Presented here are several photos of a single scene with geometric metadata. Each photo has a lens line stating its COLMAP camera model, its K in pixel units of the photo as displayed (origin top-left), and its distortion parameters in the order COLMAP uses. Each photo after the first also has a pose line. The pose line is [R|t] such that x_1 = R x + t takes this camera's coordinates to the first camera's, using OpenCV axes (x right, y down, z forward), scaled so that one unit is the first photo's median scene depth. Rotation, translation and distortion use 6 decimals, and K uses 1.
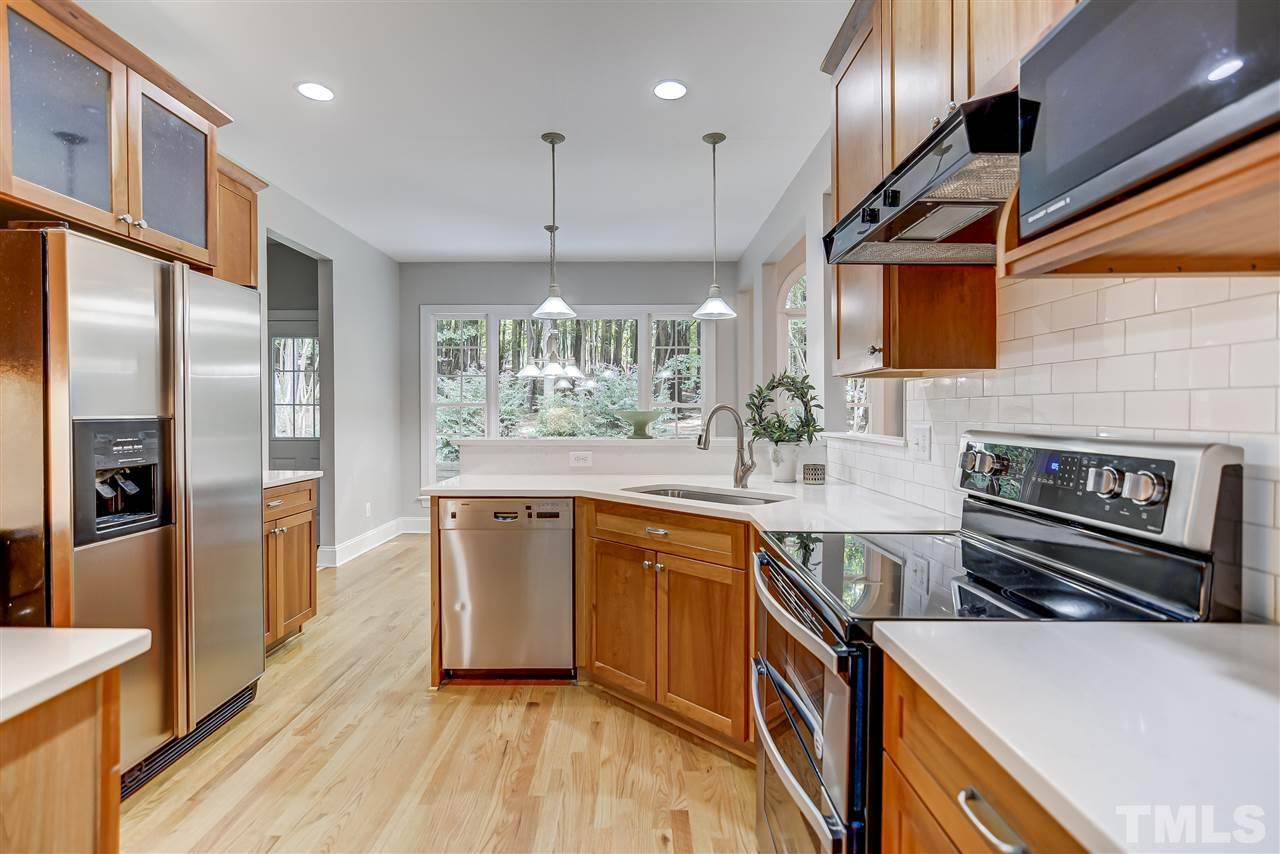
lens RADIAL K [[623.7, 0, 636.3], [0, 623.7, 423.1], [0, 0, 1]] dist [-0.000129, 0.000789]
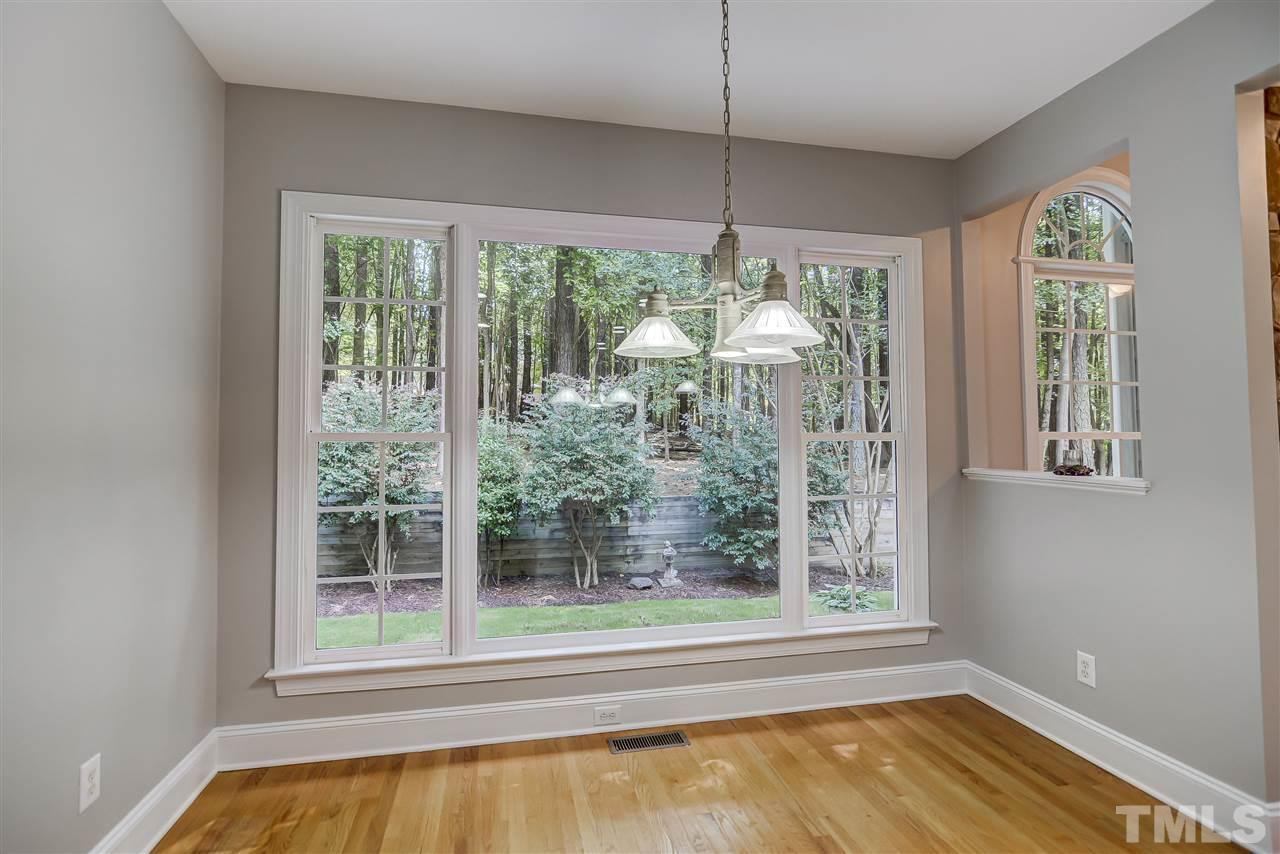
lens RADIAL K [[623.7, 0, 636.3], [0, 623.7, 423.1], [0, 0, 1]] dist [-0.000129, 0.000789]
pose [[0.976336, 0.003039, 0.216237, -0.206431], [0.006904, 0.998954, -0.045209, -0.018040], [-0.216148, 0.045632, 0.975294, 0.557350]]
